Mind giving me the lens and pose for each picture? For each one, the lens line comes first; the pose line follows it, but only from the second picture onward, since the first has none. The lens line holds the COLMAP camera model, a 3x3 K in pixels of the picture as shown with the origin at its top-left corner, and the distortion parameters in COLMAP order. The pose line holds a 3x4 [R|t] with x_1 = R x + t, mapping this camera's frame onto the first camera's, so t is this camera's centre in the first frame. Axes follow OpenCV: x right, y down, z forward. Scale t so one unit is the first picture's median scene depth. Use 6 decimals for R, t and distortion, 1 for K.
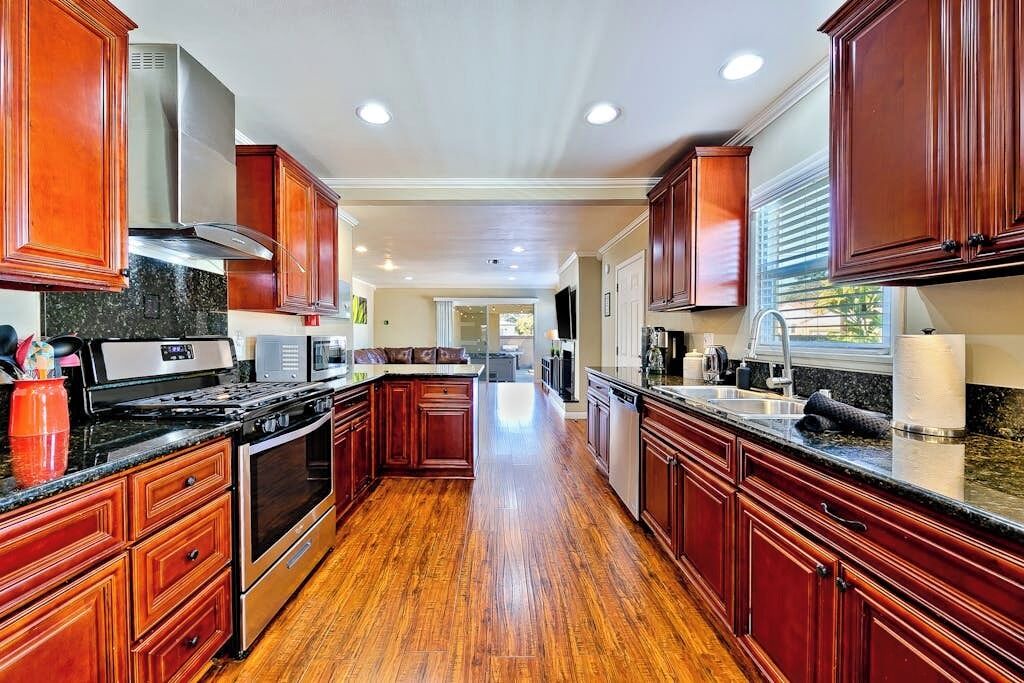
lens RADIAL K [[365.7, 0, 506.4], [0, 365.7, 336.7], [0, 0, 1]] dist [0.000996, 0.000062]
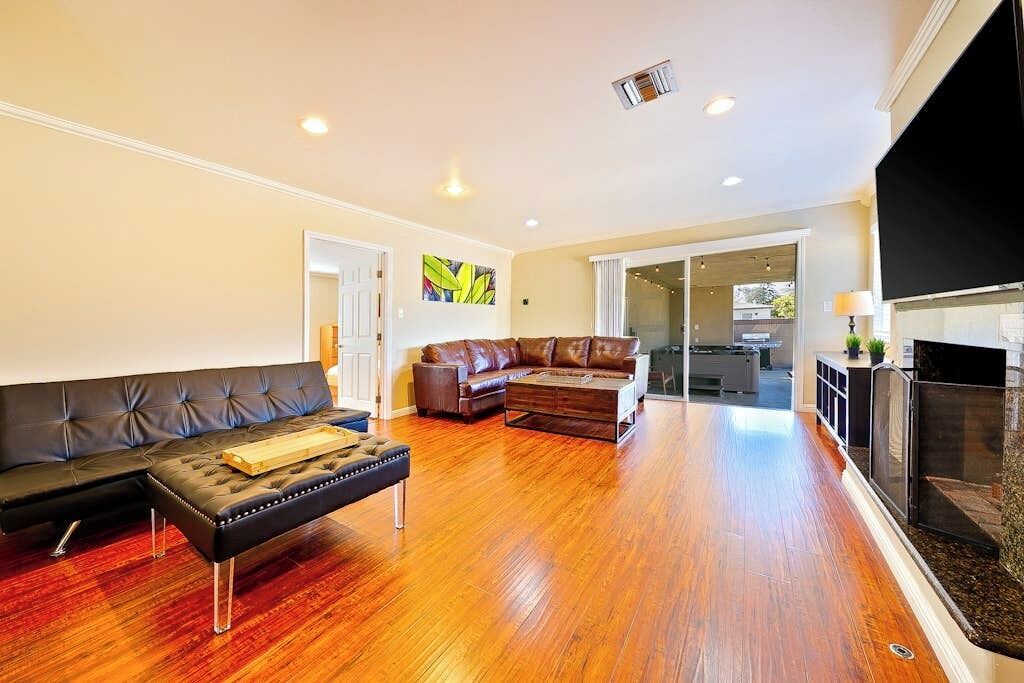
lens RADIAL K [[365.7, 0, 506.4], [0, 365.7, 336.7], [0, 0, 1]] dist [0.000996, 0.000062]
pose [[0.821216, -0.002580, -0.570611, 0.039937], [0.019017, 0.999558, 0.022849, 0.012483], [0.570300, -0.029615, 0.820903, 0.424793]]
